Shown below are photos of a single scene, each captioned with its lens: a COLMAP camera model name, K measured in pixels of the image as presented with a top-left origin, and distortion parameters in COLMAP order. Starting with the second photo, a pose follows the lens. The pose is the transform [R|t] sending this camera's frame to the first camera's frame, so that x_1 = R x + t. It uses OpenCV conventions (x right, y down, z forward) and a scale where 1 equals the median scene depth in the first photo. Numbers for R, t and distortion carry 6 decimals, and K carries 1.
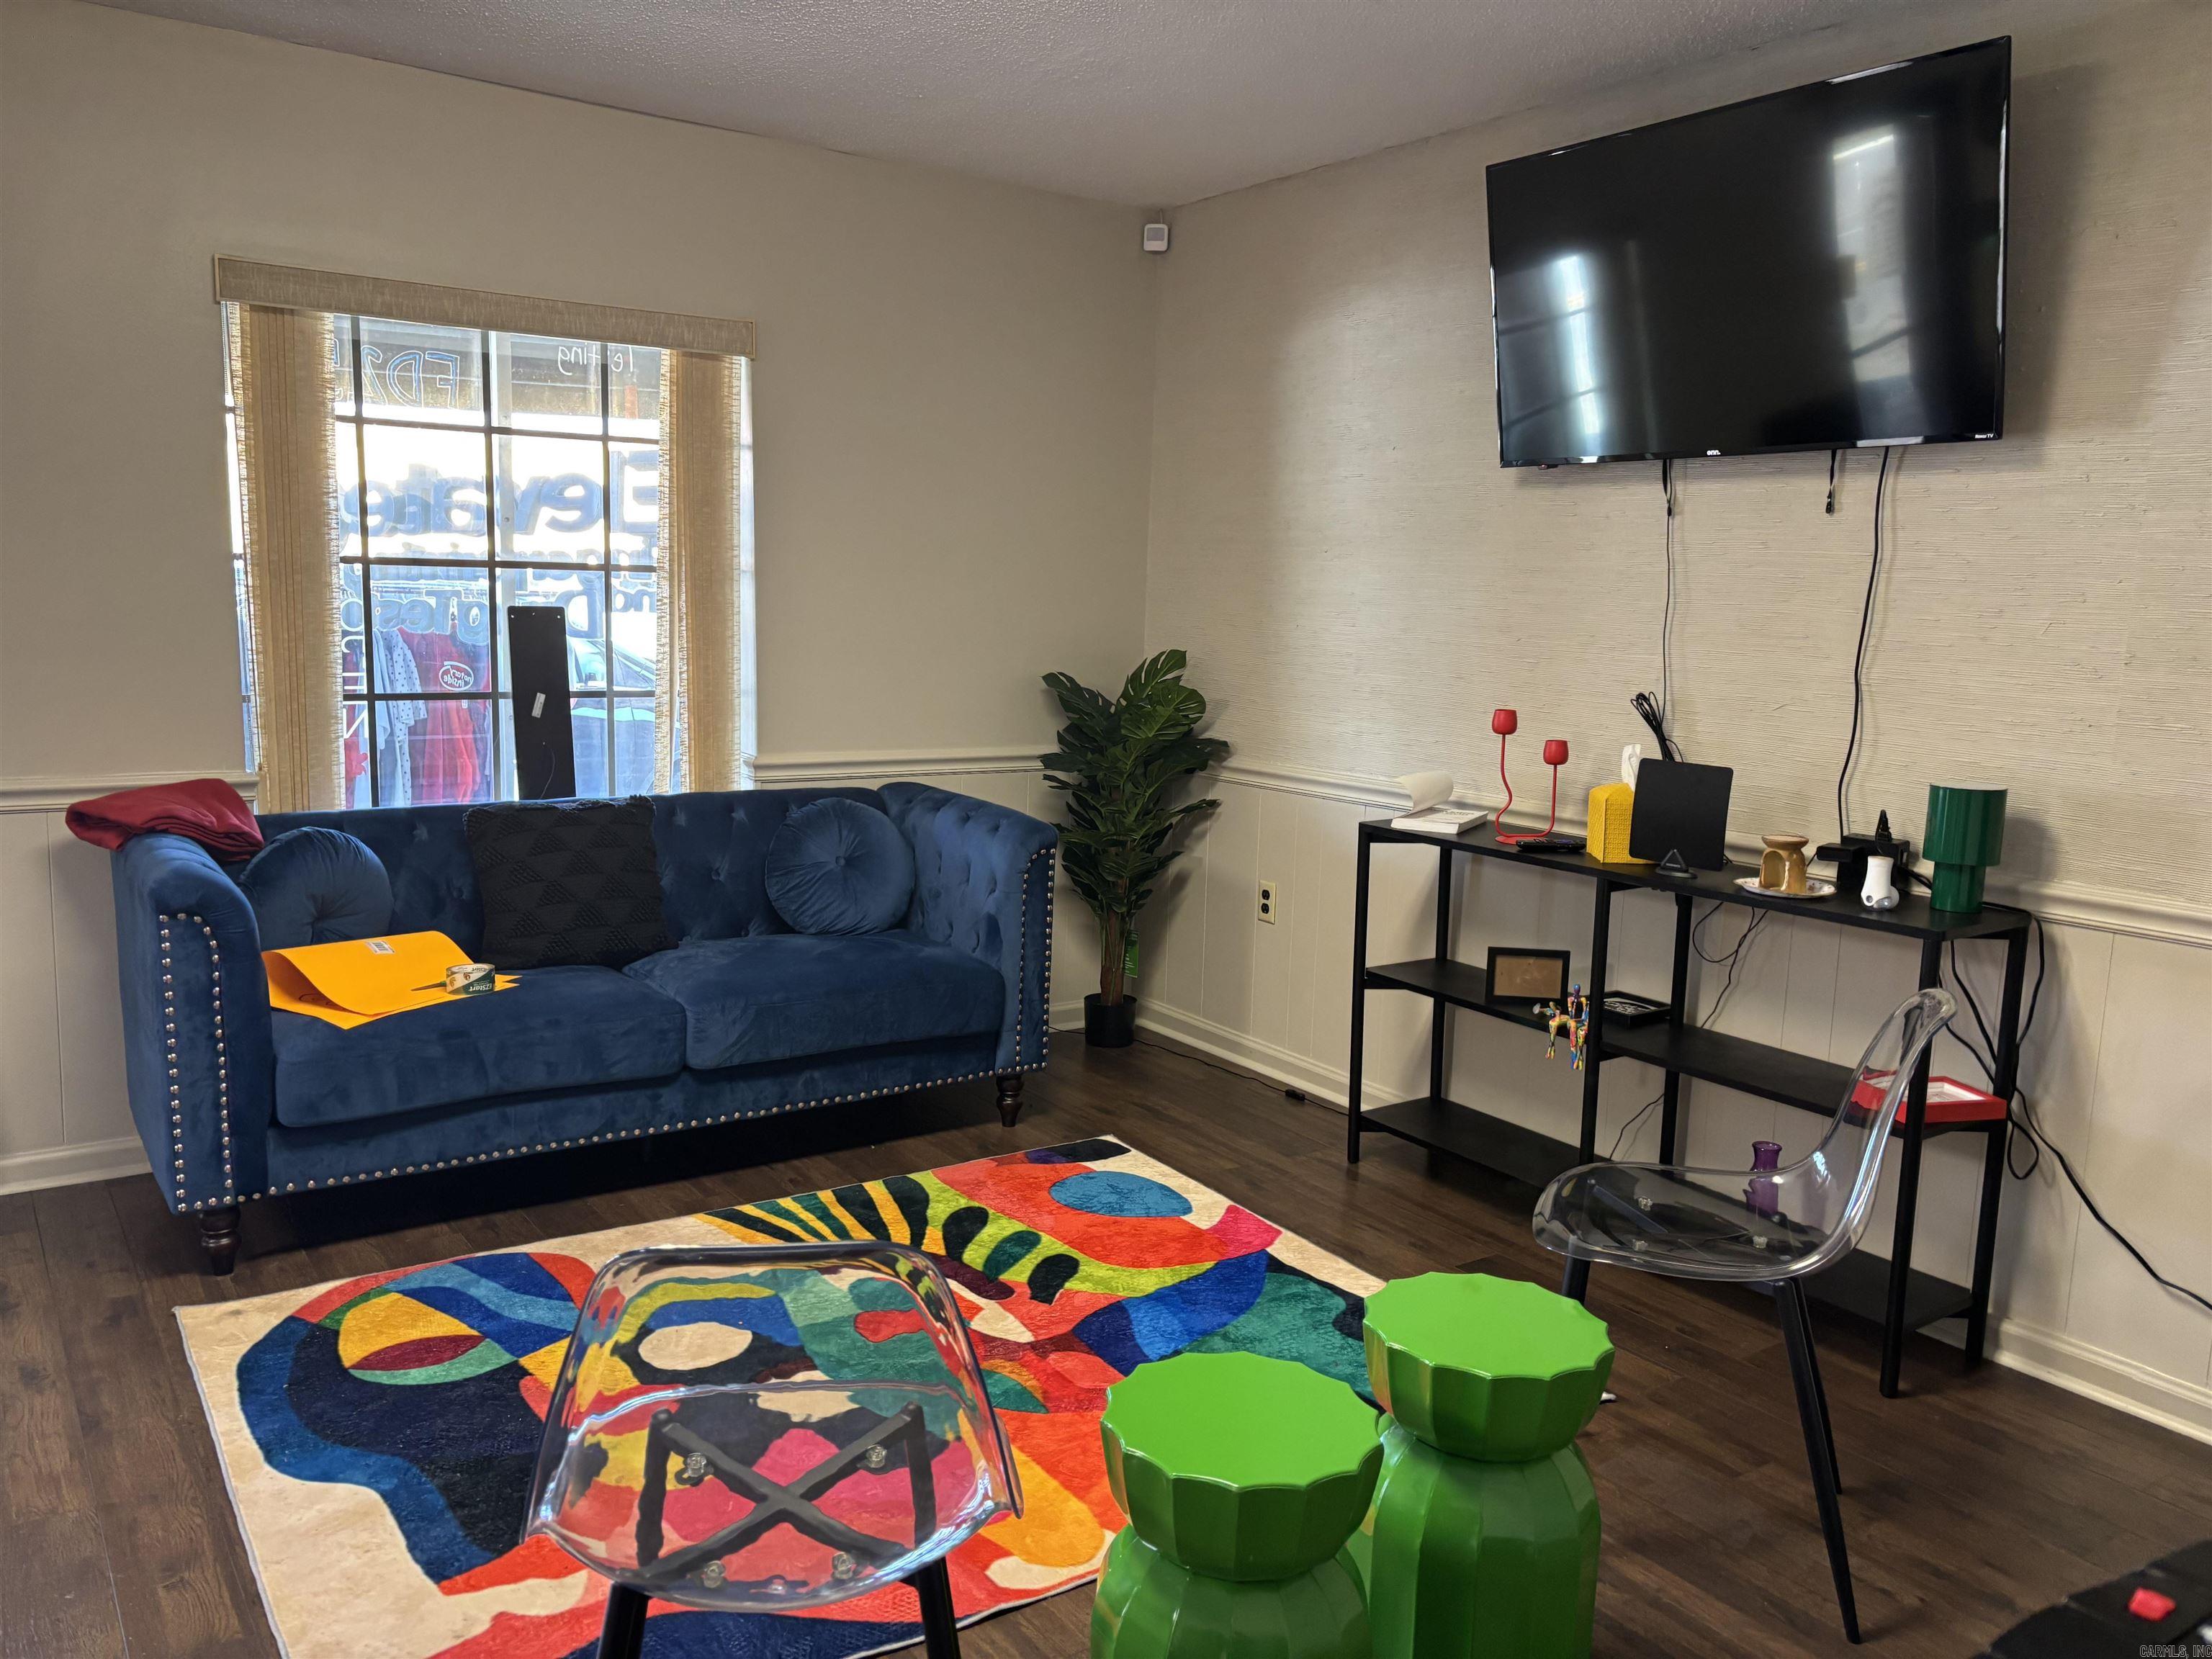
lens RADIAL K [[1687.4, 0, 1109.2], [0, 1687.4, 855.7], [0, 0, 1]] dist [0.013303, -0.004833]
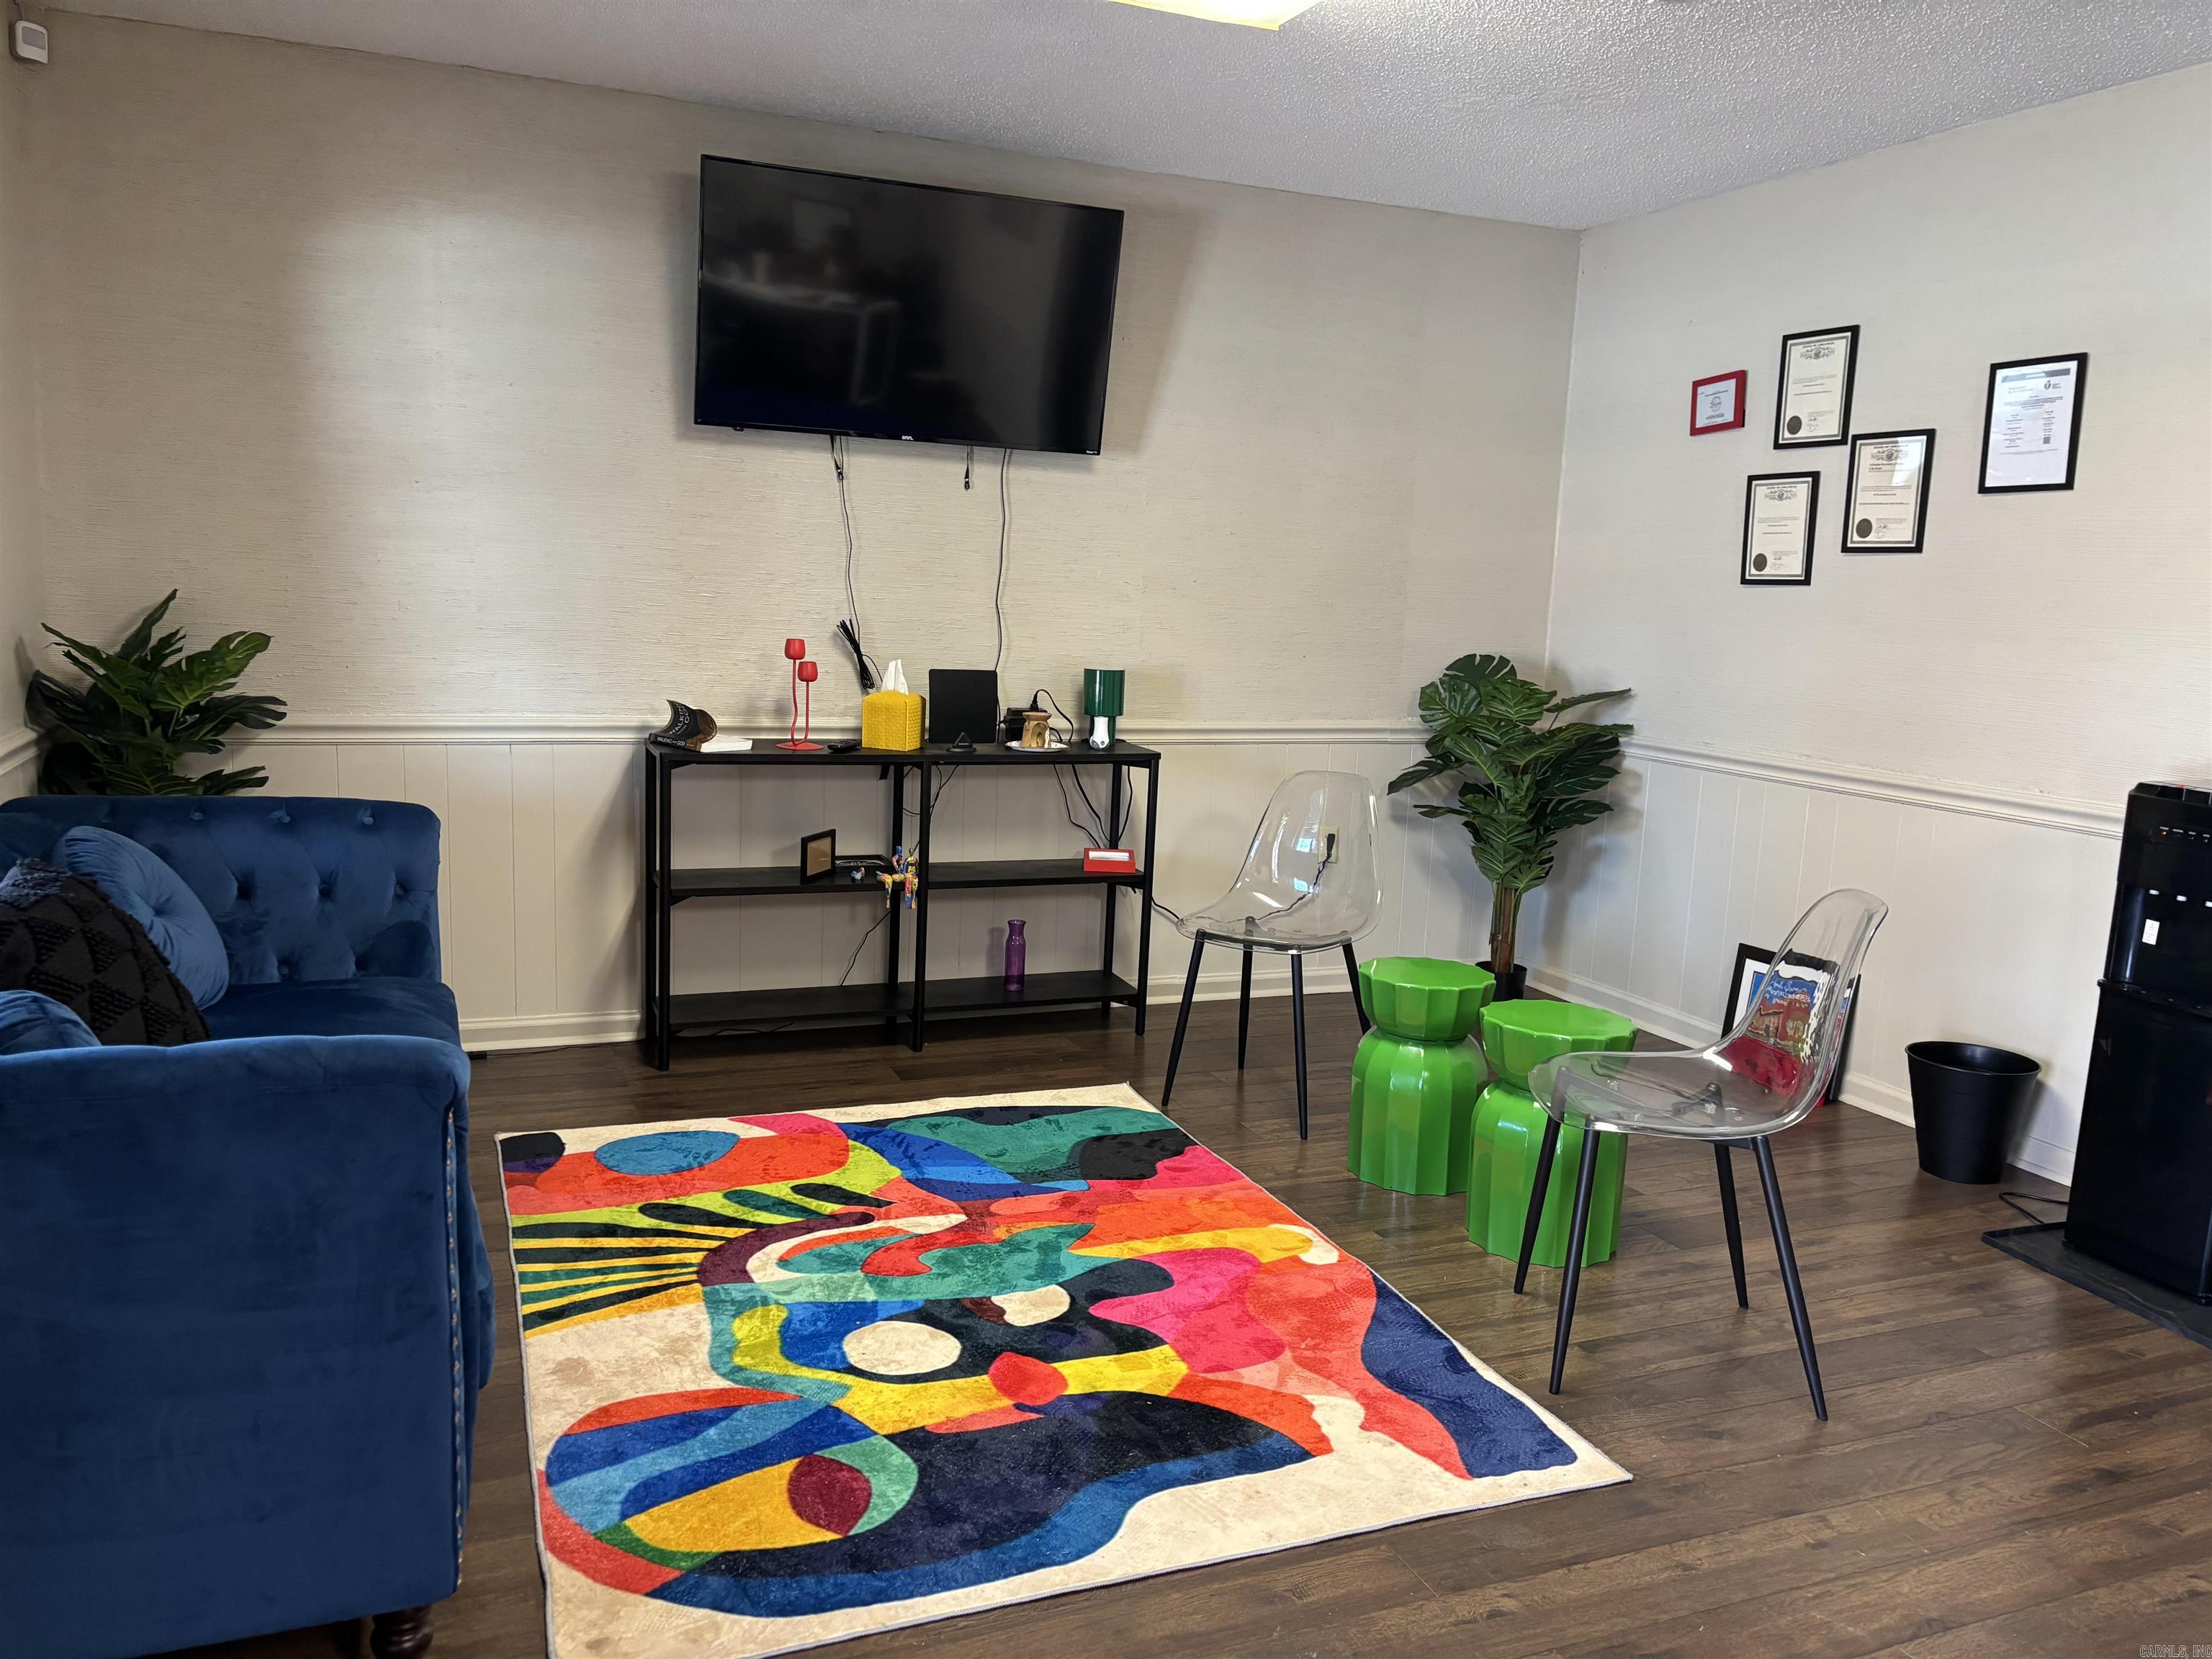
lens RADIAL K [[1687.4, 0, 1109.2], [0, 1687.4, 855.7], [0, 0, 1]] dist [0.013303, -0.004833]
pose [[0.203812, -0.184132, 0.961538, -0.950671], [0.115741, 0.979798, 0.163096, -0.111360], [-0.972144, 0.078049, 0.221007, 0.561706]]
